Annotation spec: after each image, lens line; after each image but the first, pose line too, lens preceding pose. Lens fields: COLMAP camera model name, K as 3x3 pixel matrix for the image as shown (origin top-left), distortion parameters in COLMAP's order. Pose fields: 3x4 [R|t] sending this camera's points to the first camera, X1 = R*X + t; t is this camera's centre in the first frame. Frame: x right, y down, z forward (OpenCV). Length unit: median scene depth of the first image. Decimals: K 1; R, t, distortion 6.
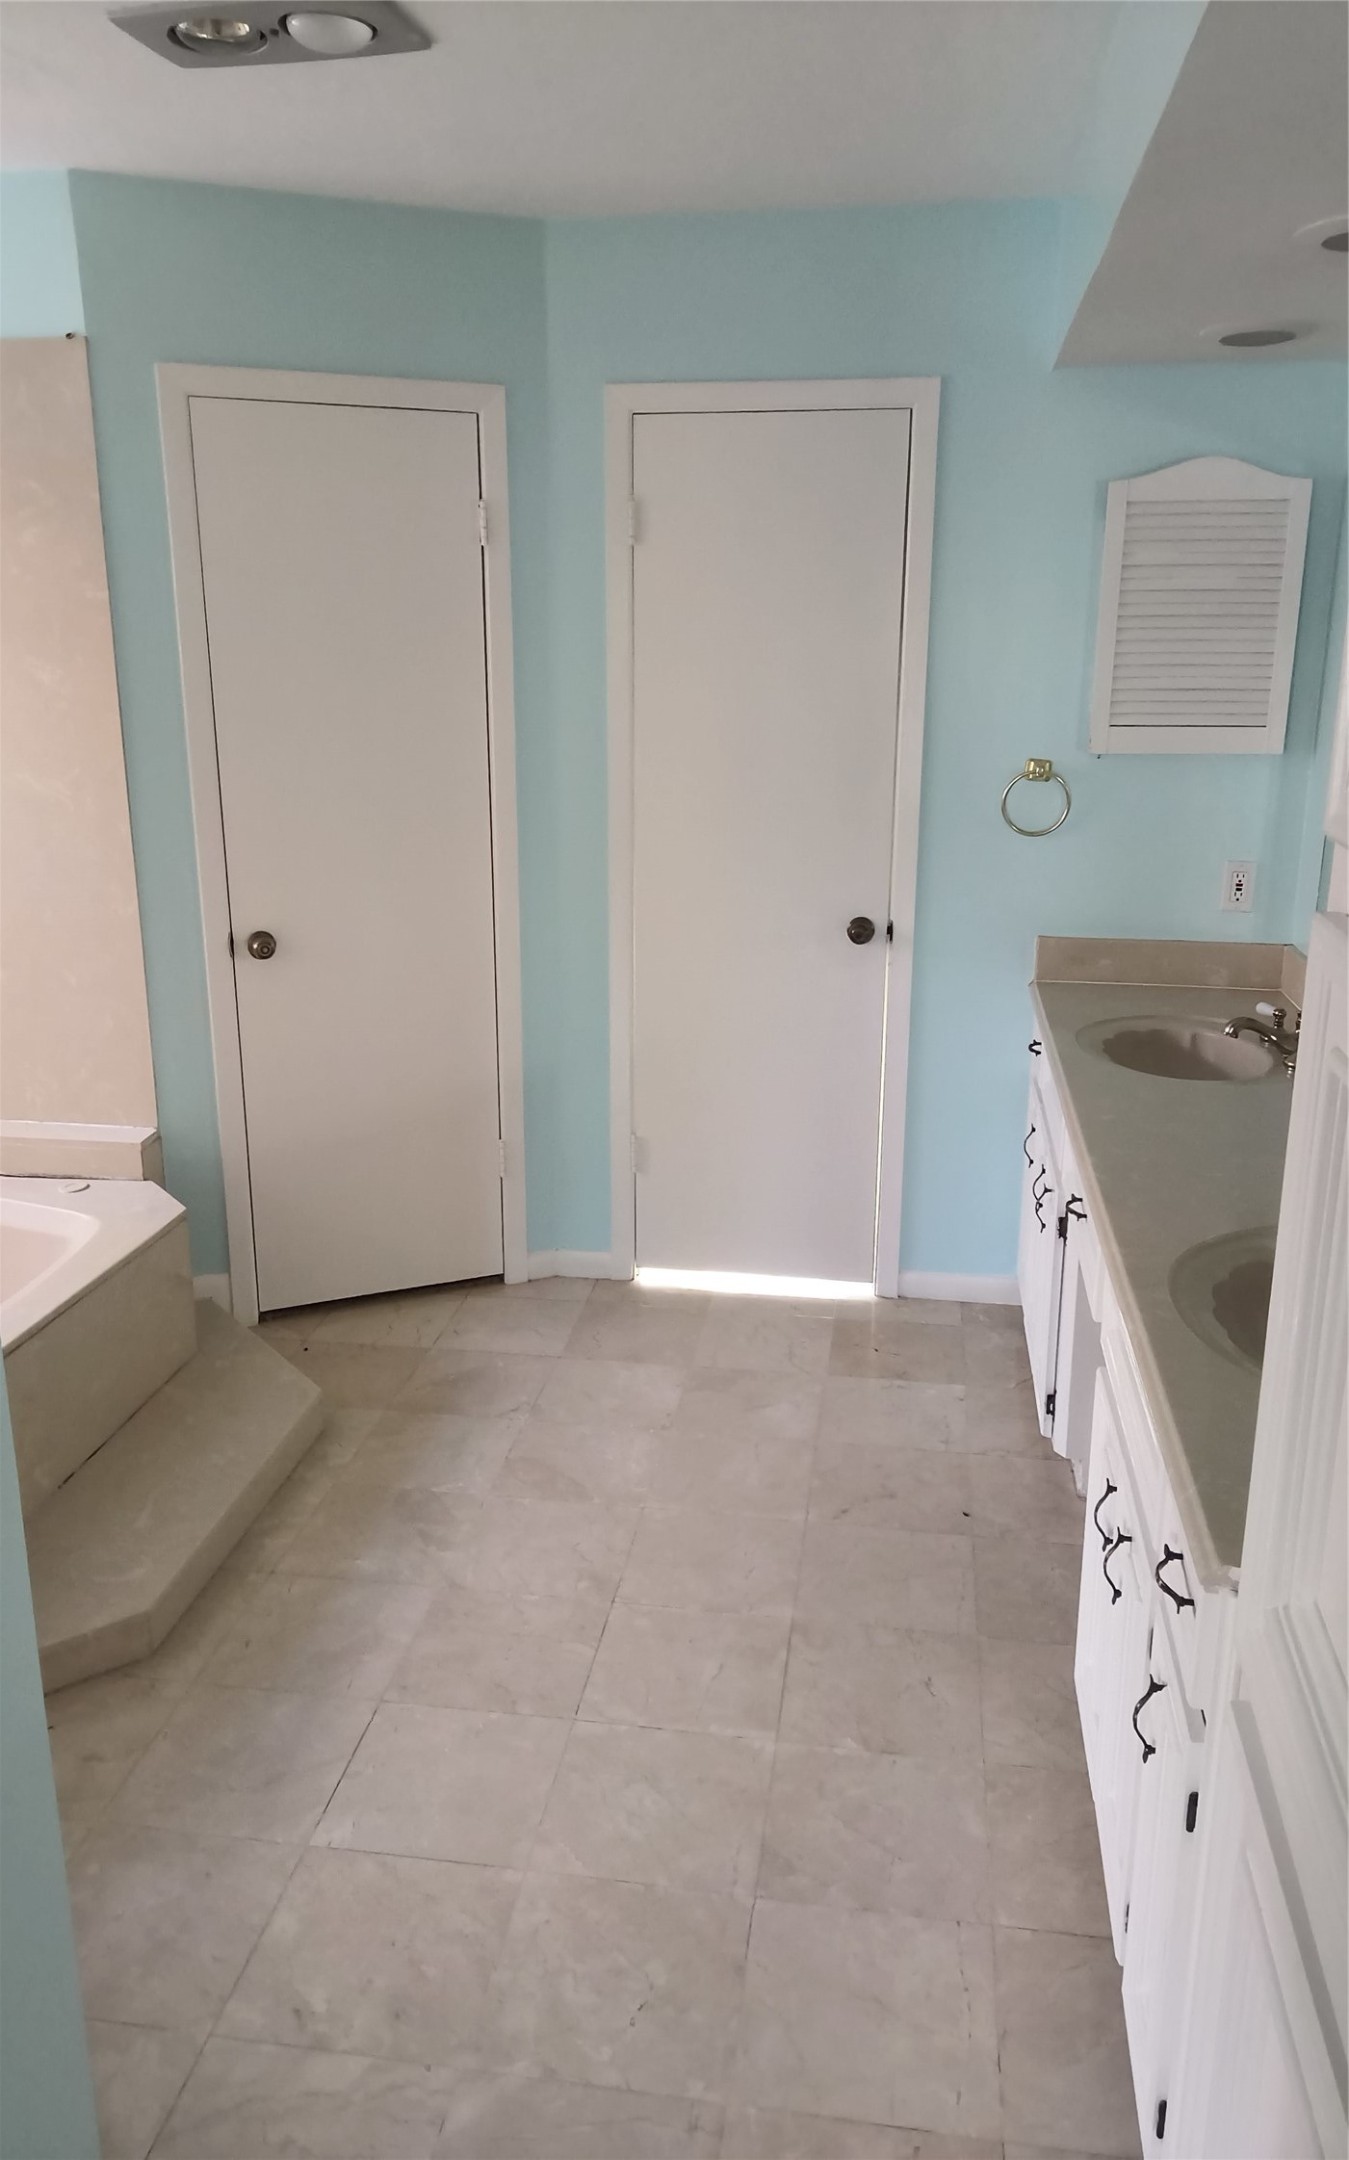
lens RADIAL K [[1585.9, 0, 684.3], [0, 1585.9, 1061.4], [0, 0, 1]] dist [0.096157, -0.123772]
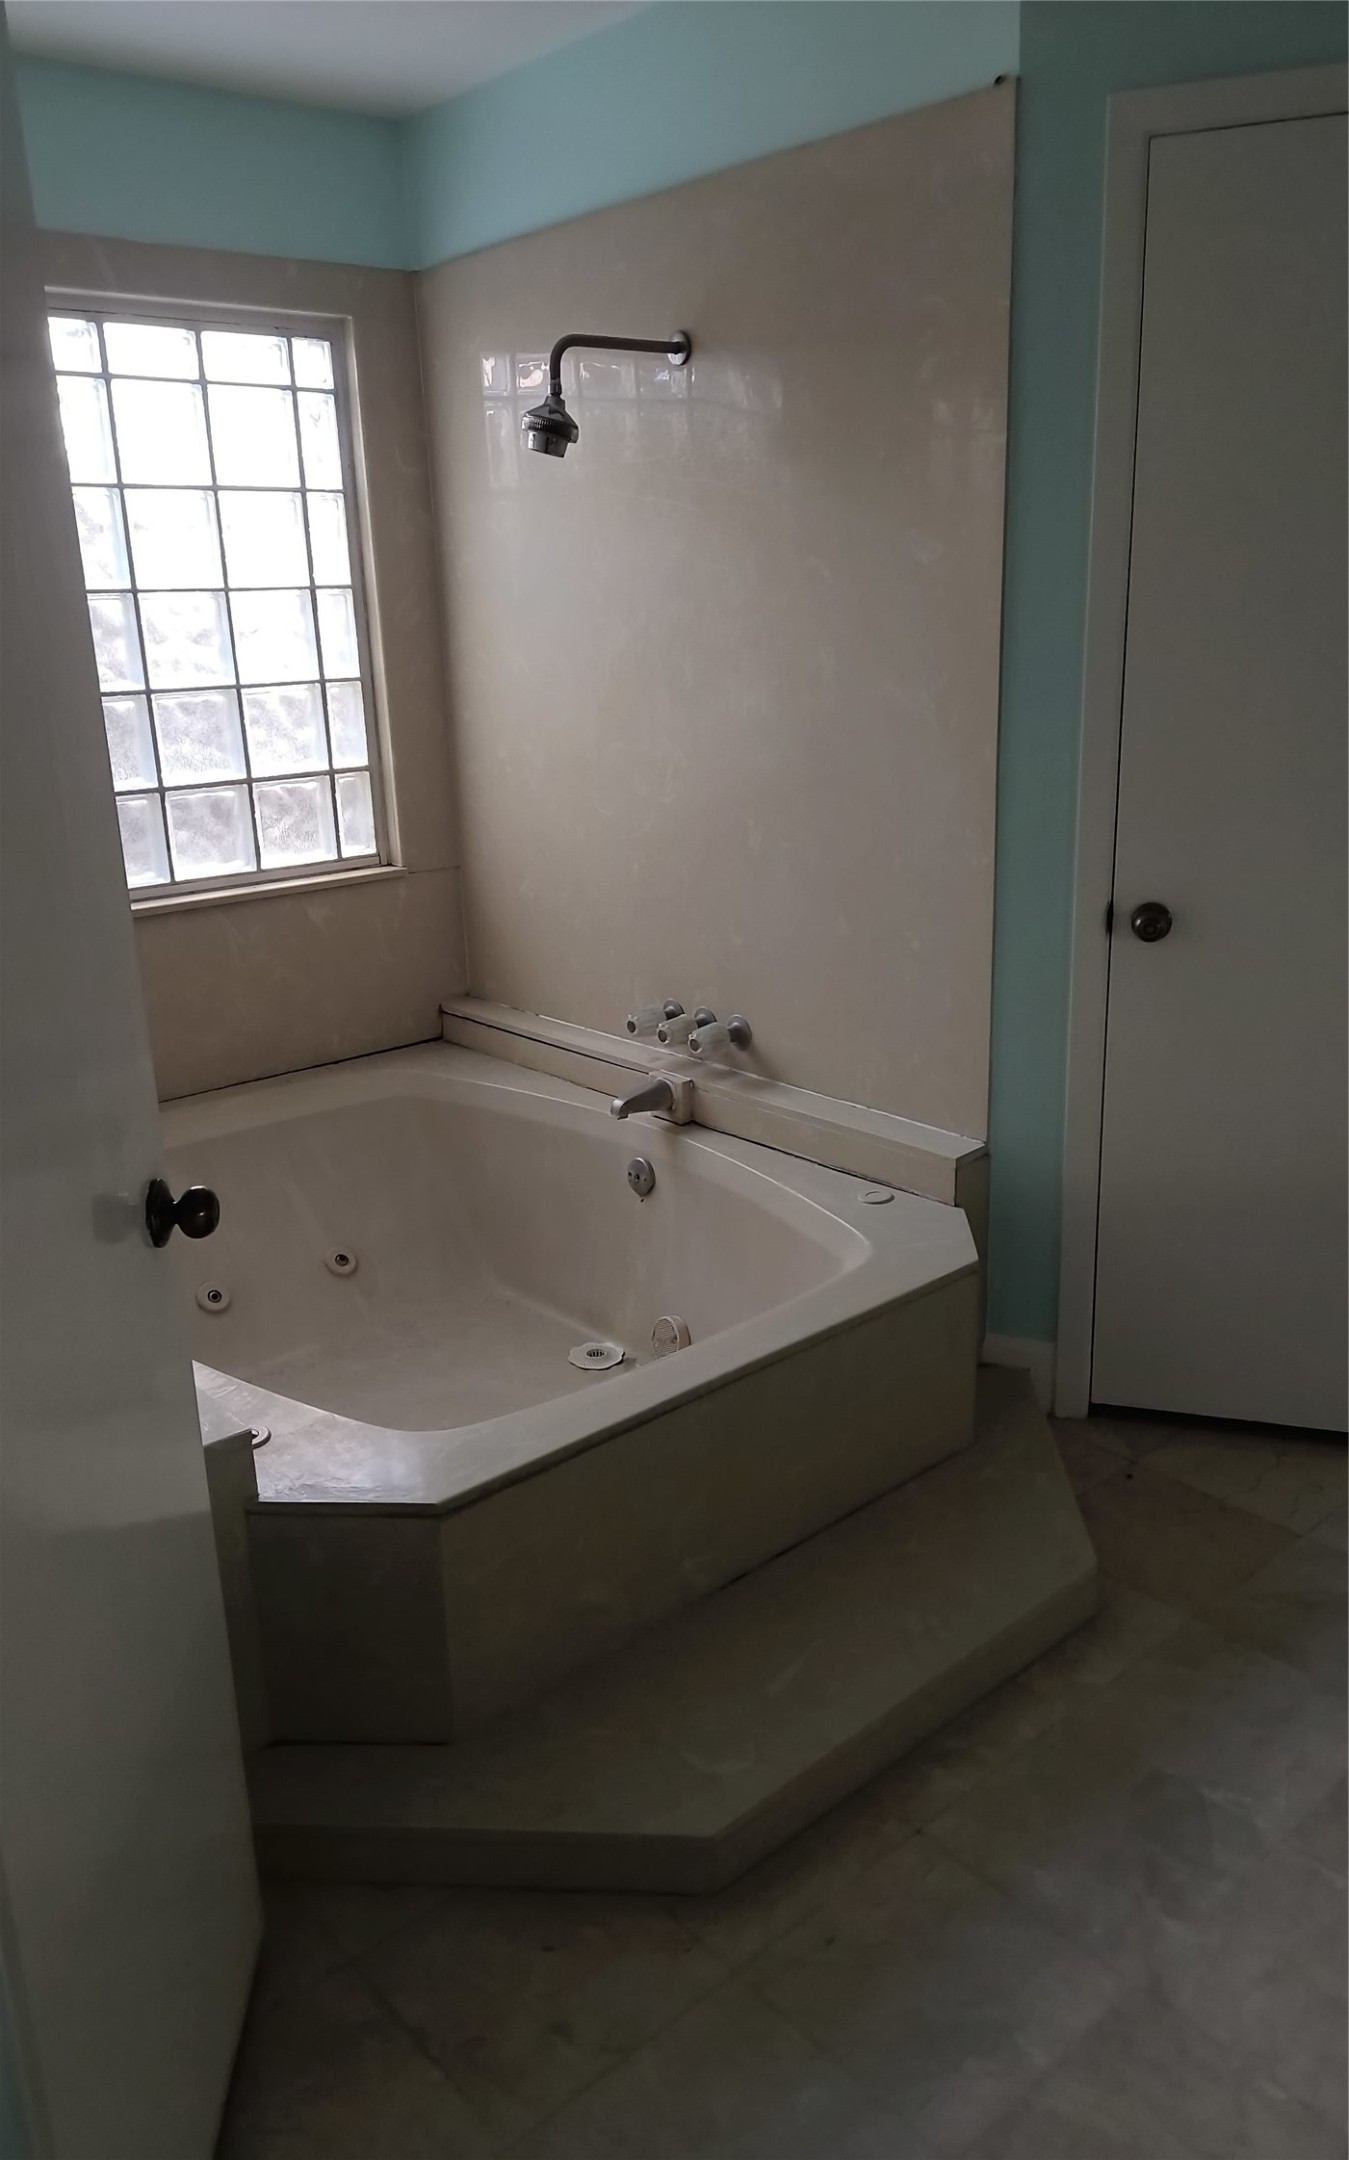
lens RADIAL K [[1585.9, 0, 684.3], [0, 1585.9, 1061.4], [0, 0, 1]] dist [0.096157, -0.123772]
pose [[0.764910, 0.158297, -0.624384, 0.039242], [-0.136278, 0.987161, 0.083320, -0.044248], [0.629556, 0.021358, 0.776661, 0.320224]]
